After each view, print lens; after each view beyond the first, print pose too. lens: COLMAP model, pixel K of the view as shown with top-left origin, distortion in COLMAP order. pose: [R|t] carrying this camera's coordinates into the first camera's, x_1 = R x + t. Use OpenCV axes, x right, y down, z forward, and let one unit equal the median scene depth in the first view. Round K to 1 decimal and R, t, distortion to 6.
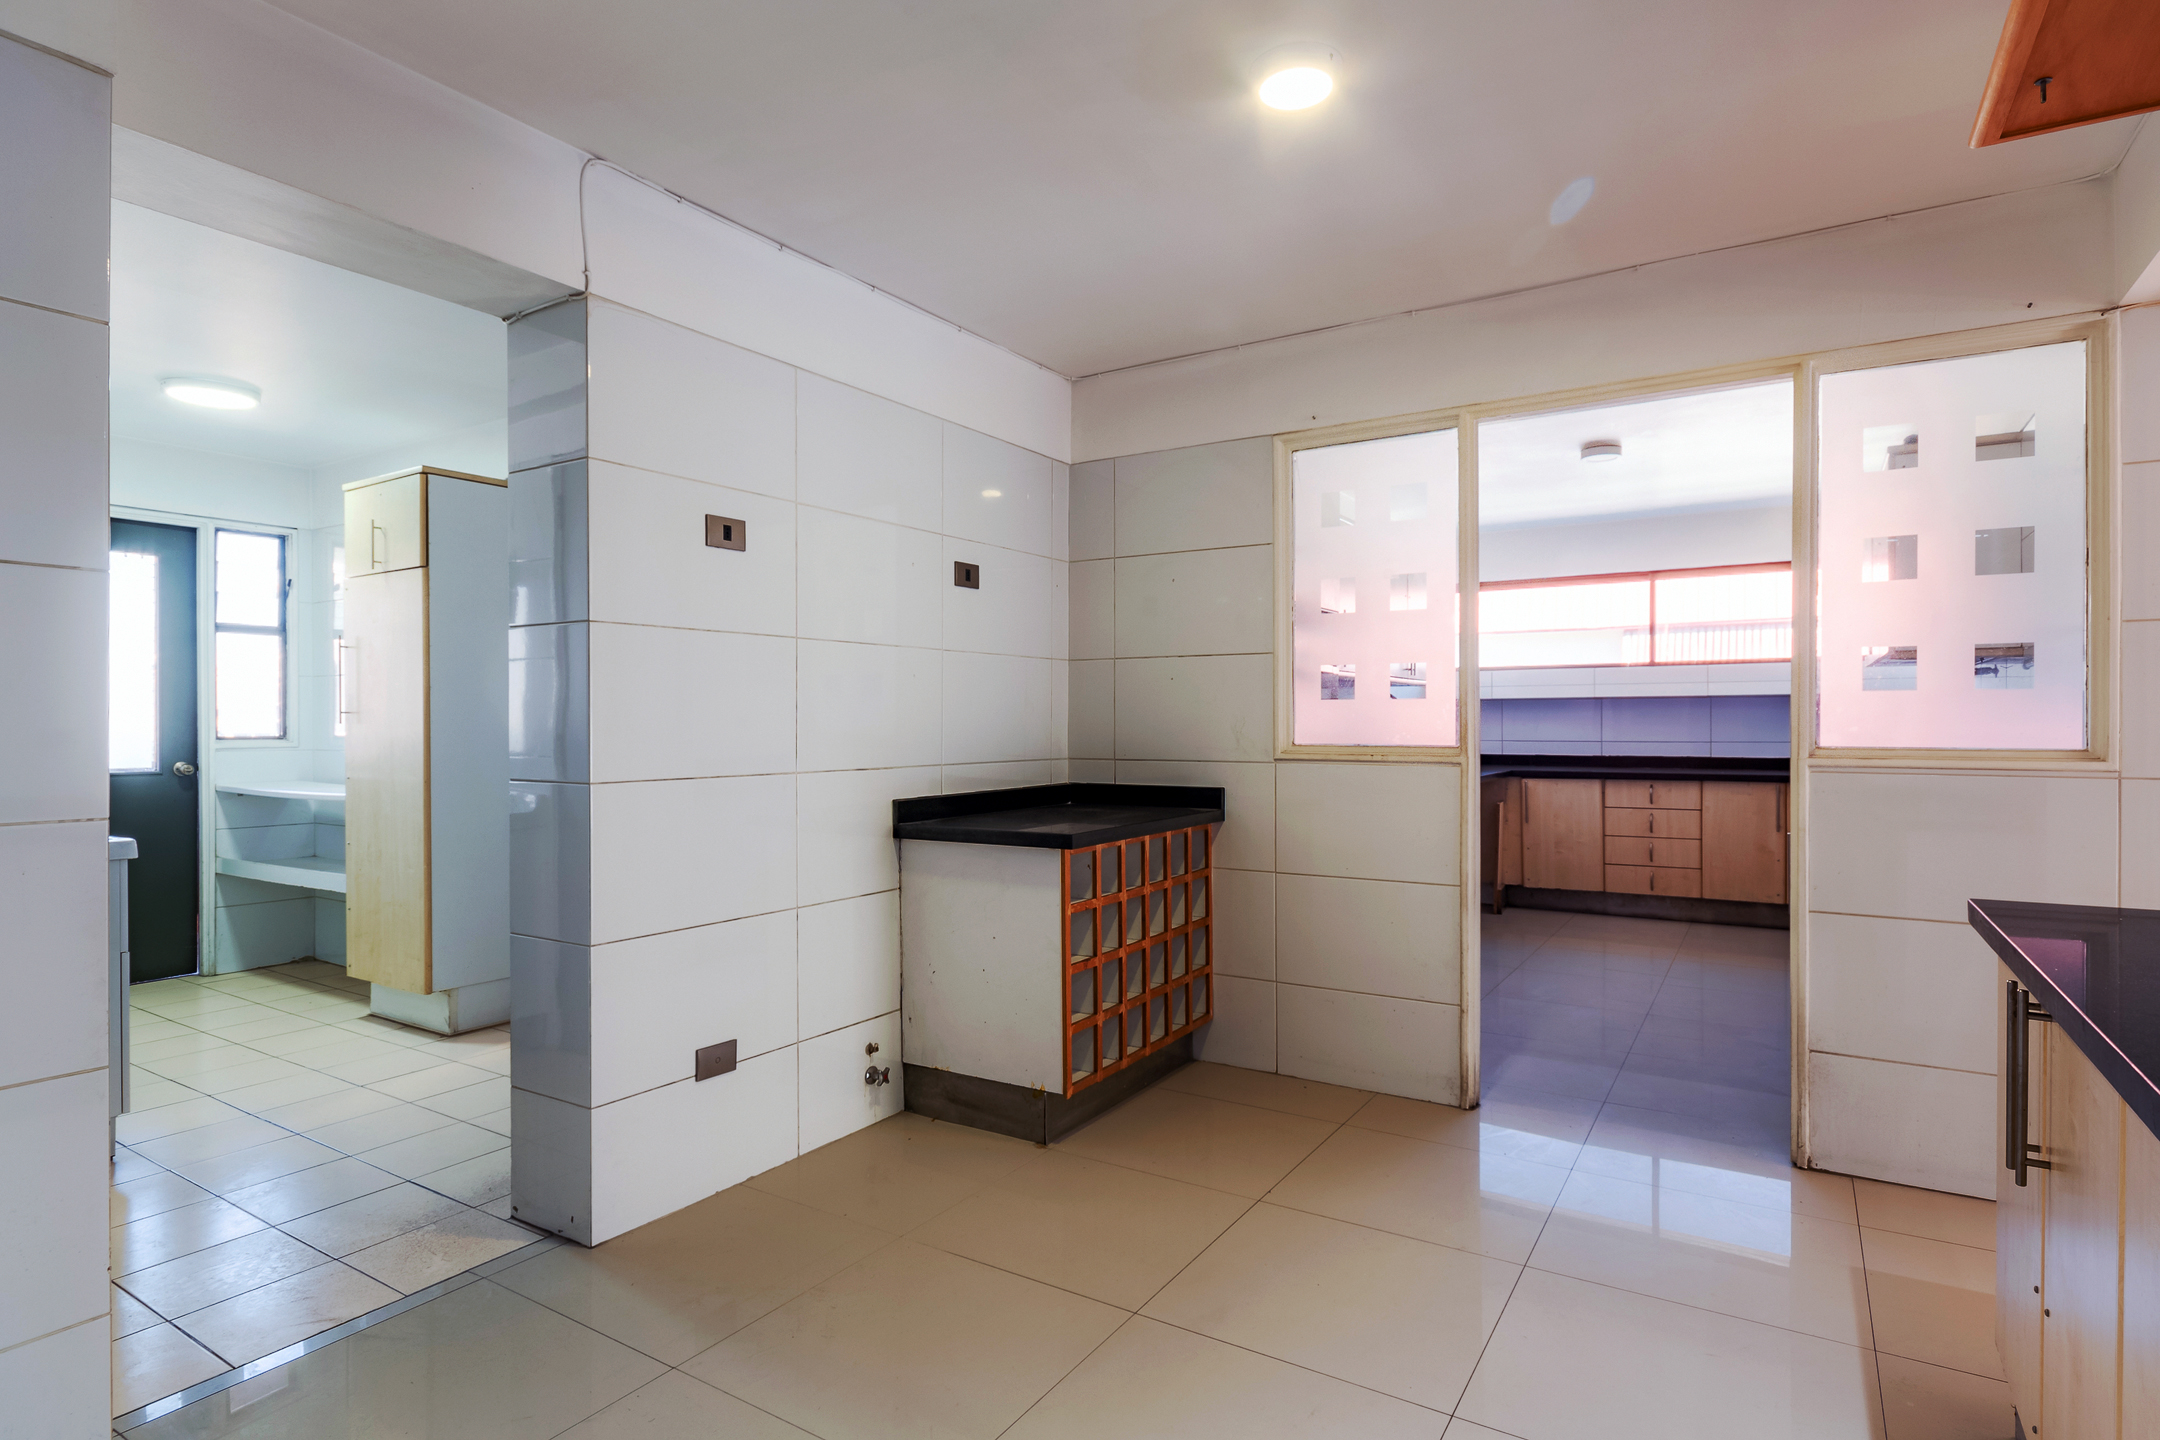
lens RADIAL K [[1126.4, 0, 1022.8], [0, 1126.4, 722.9], [0, 0, 1]] dist [-0.002316, -0.000213]
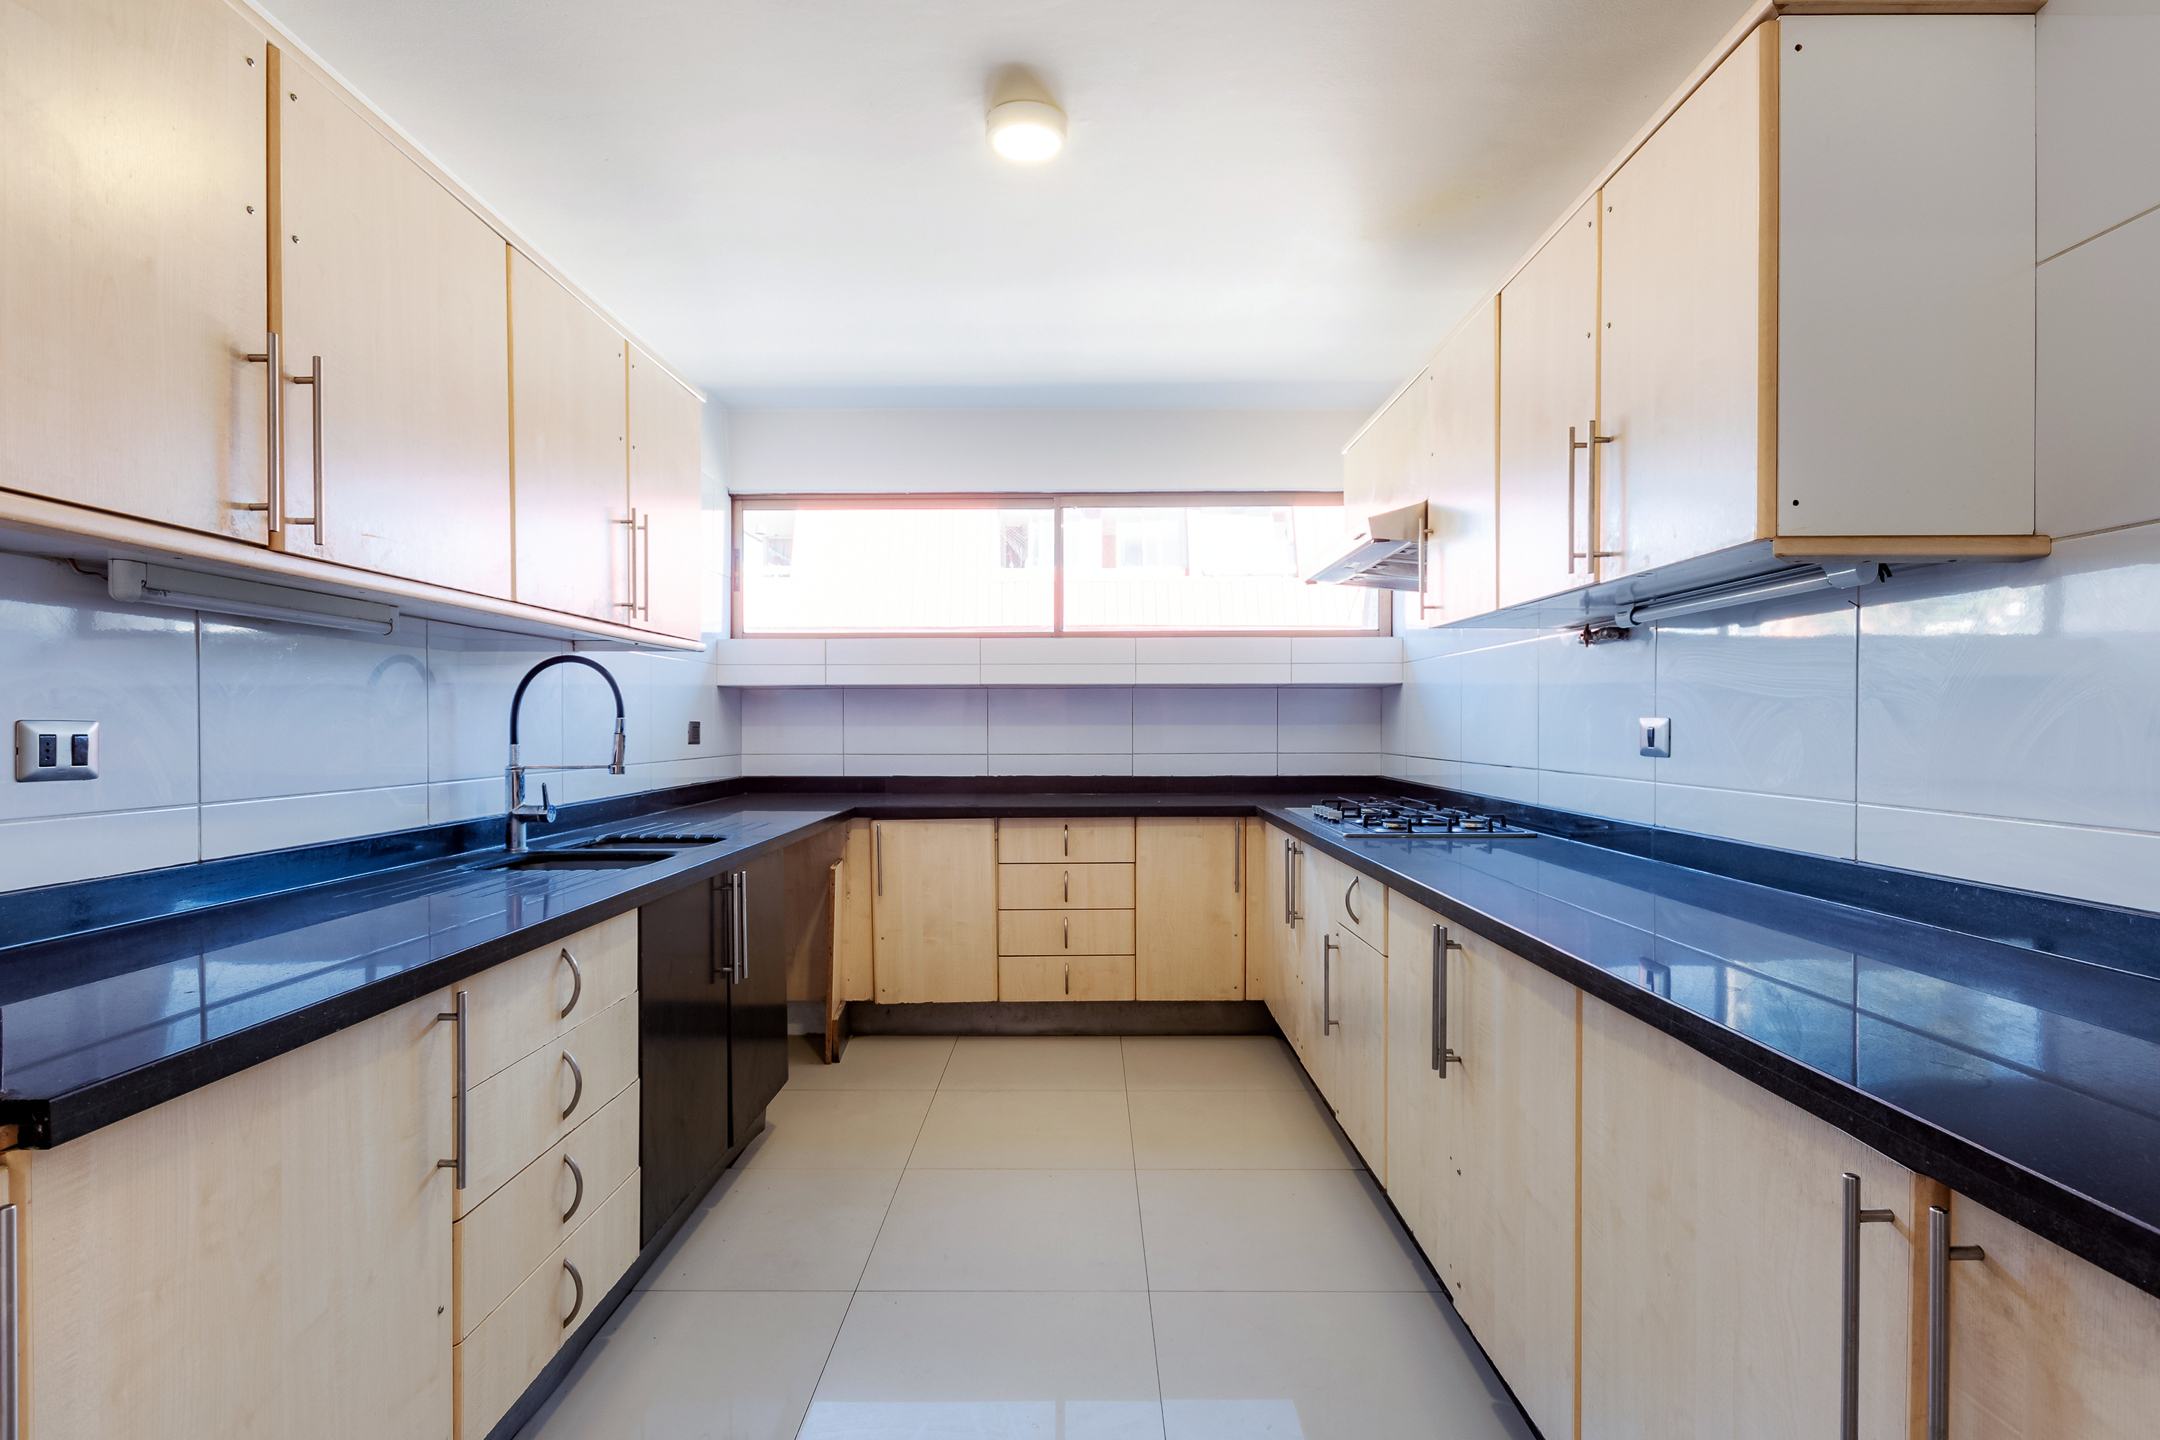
lens RADIAL K [[1126.4, 0, 1074.6], [0, 1126.4, 718.8], [0, 0, 1]] dist [-0.002316, -0.000213]
pose [[0.834374, -0.003382, 0.551189, 0.216047], [0.000784, 0.999987, 0.004949, -0.006555], [-0.551199, -0.003697, 0.834366, 0.470355]]
